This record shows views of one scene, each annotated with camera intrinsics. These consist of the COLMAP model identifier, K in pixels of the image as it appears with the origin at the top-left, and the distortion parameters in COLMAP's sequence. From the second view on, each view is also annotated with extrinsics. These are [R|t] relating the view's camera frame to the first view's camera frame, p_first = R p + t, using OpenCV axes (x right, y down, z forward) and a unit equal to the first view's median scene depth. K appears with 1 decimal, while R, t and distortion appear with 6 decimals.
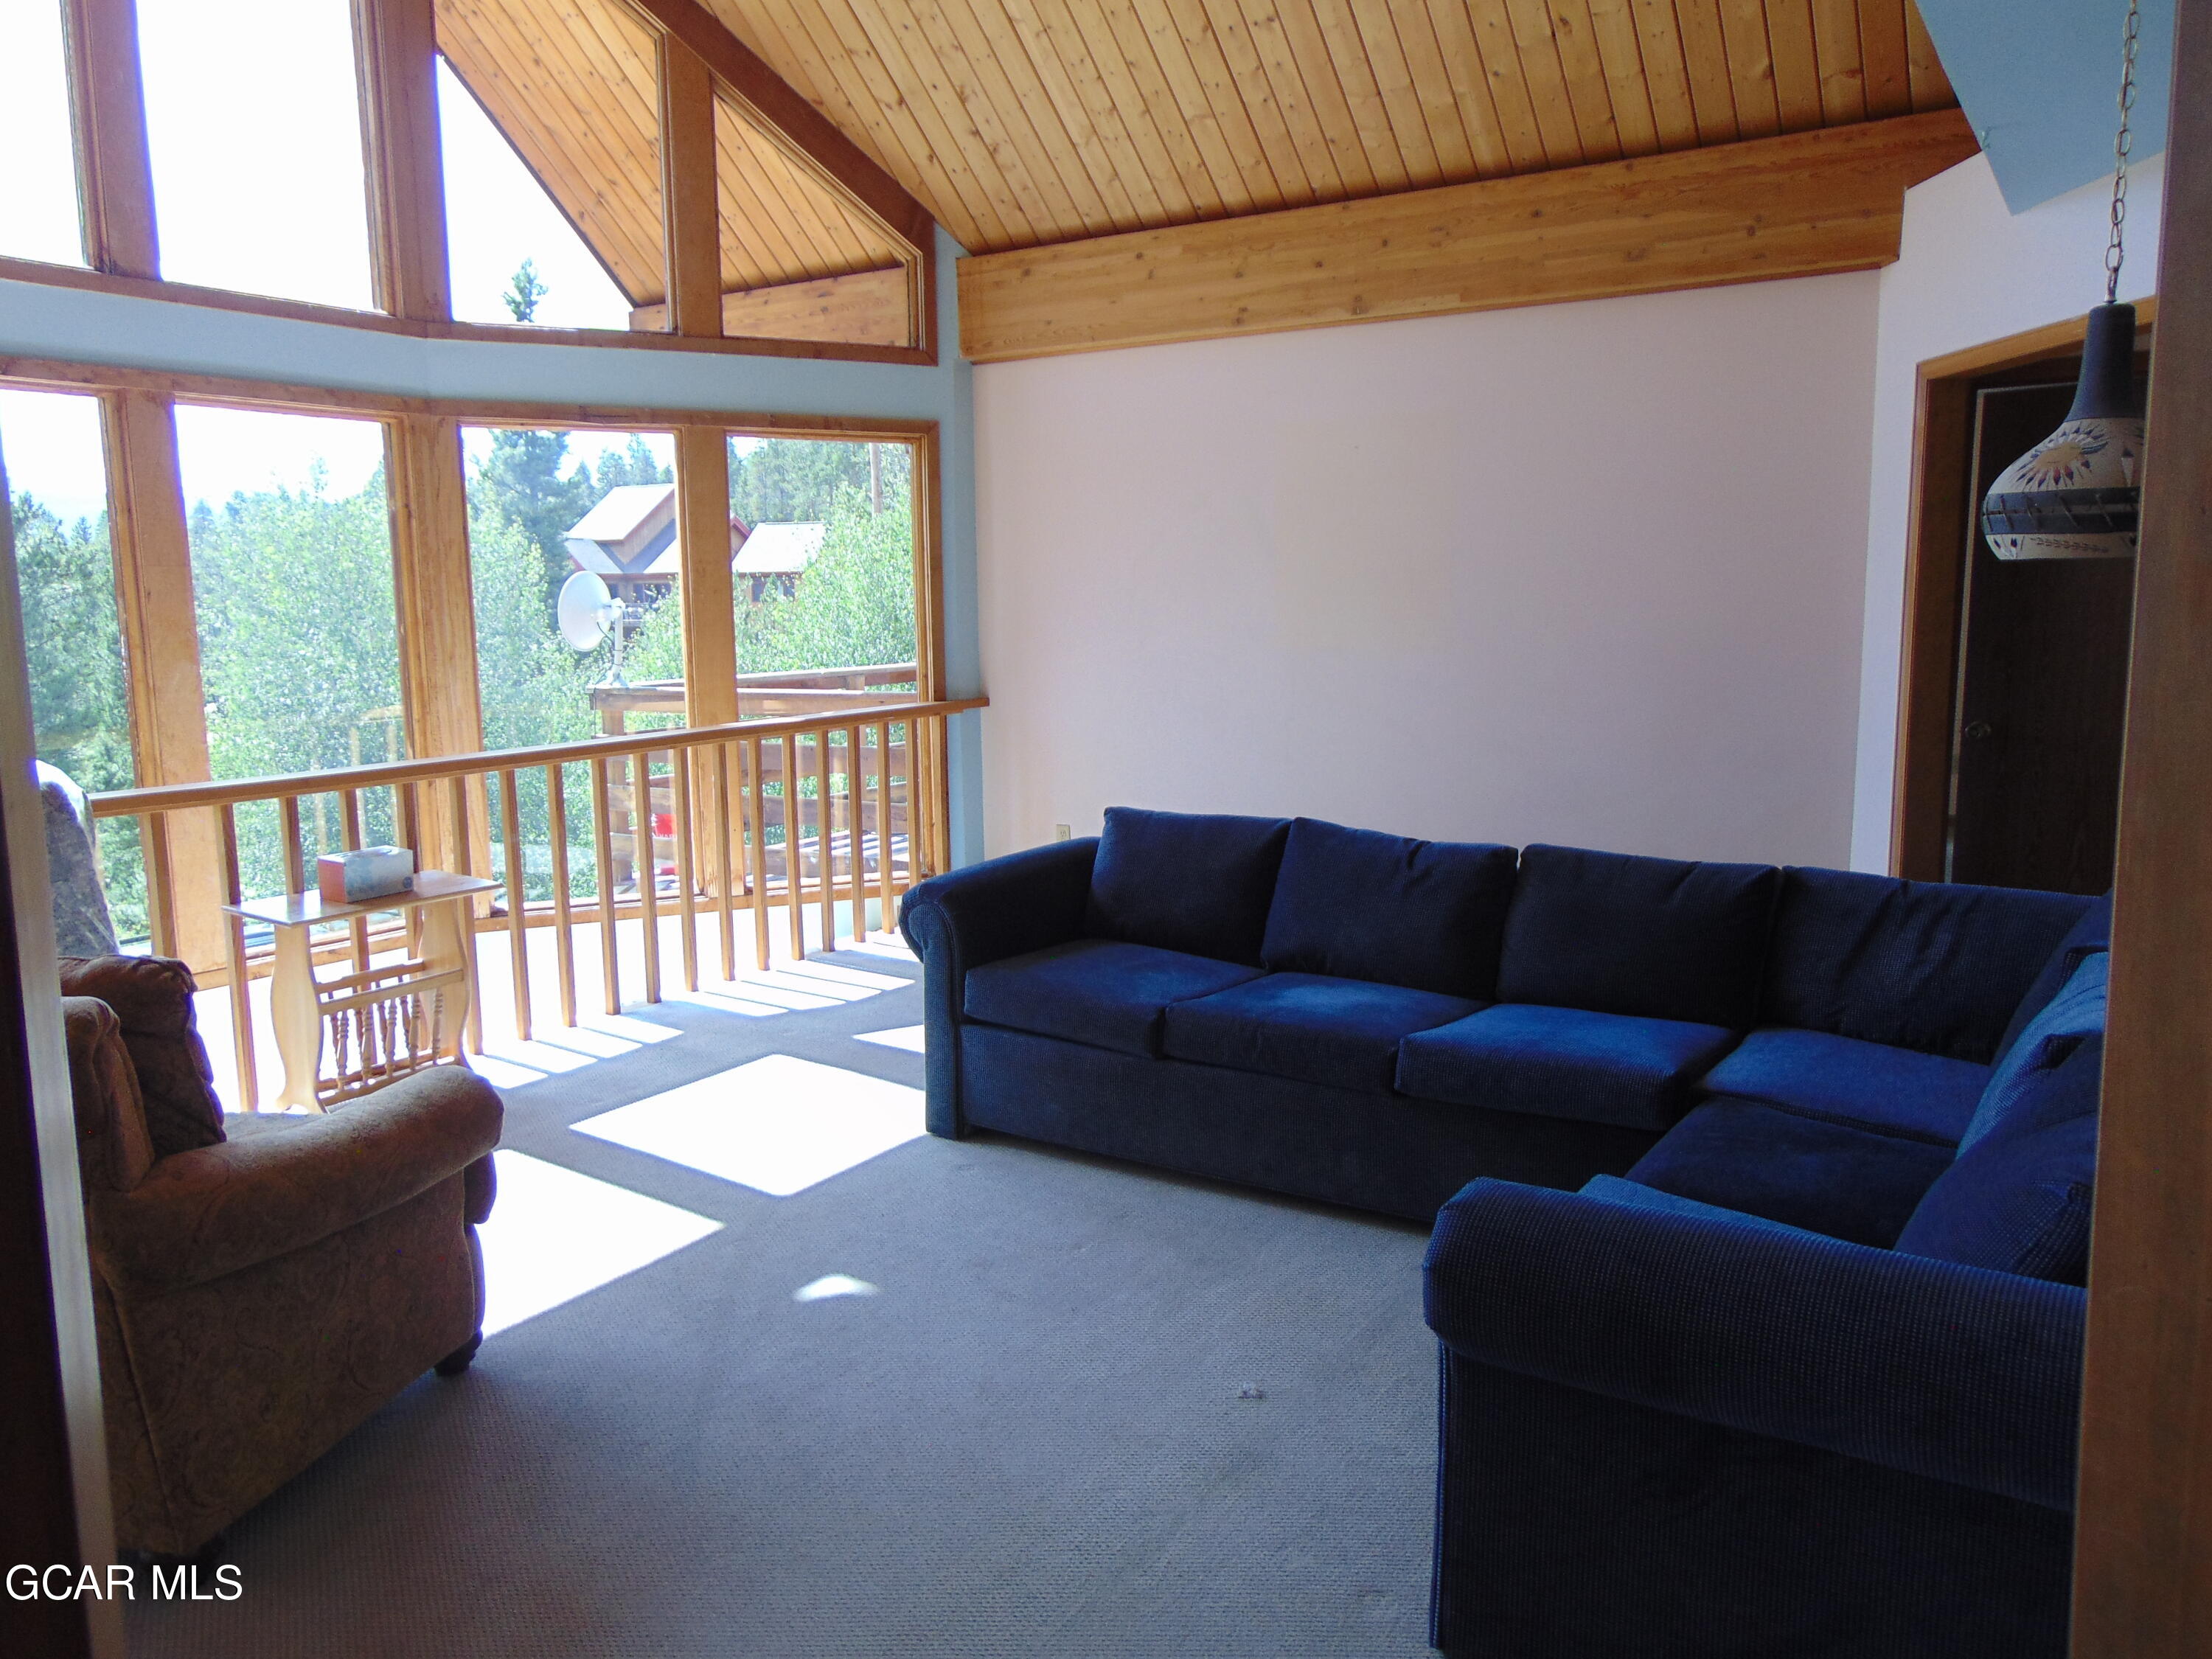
lens RADIAL K [[1661.0, 0, 1096.8], [0, 1661.0, 832.2], [0, 0, 1]] dist [-0.042248, 0.101887]
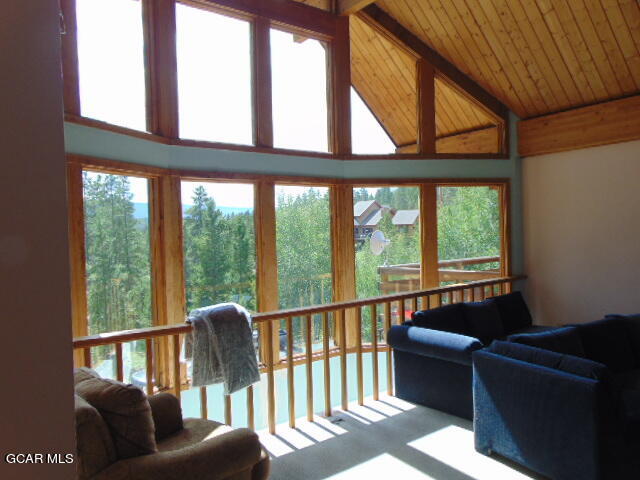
lens RADIAL K [[480.6, 0, 317.3], [0, 480.6, 240.8], [0, 0, 1]] dist [-0.042248, 0.101887]
pose [[0.937185, -0.006201, -0.348778, -0.126329], [-0.035328, 0.993014, -0.112584, -0.040092], [0.347040, 0.117833, 0.930418, 0.144915]]
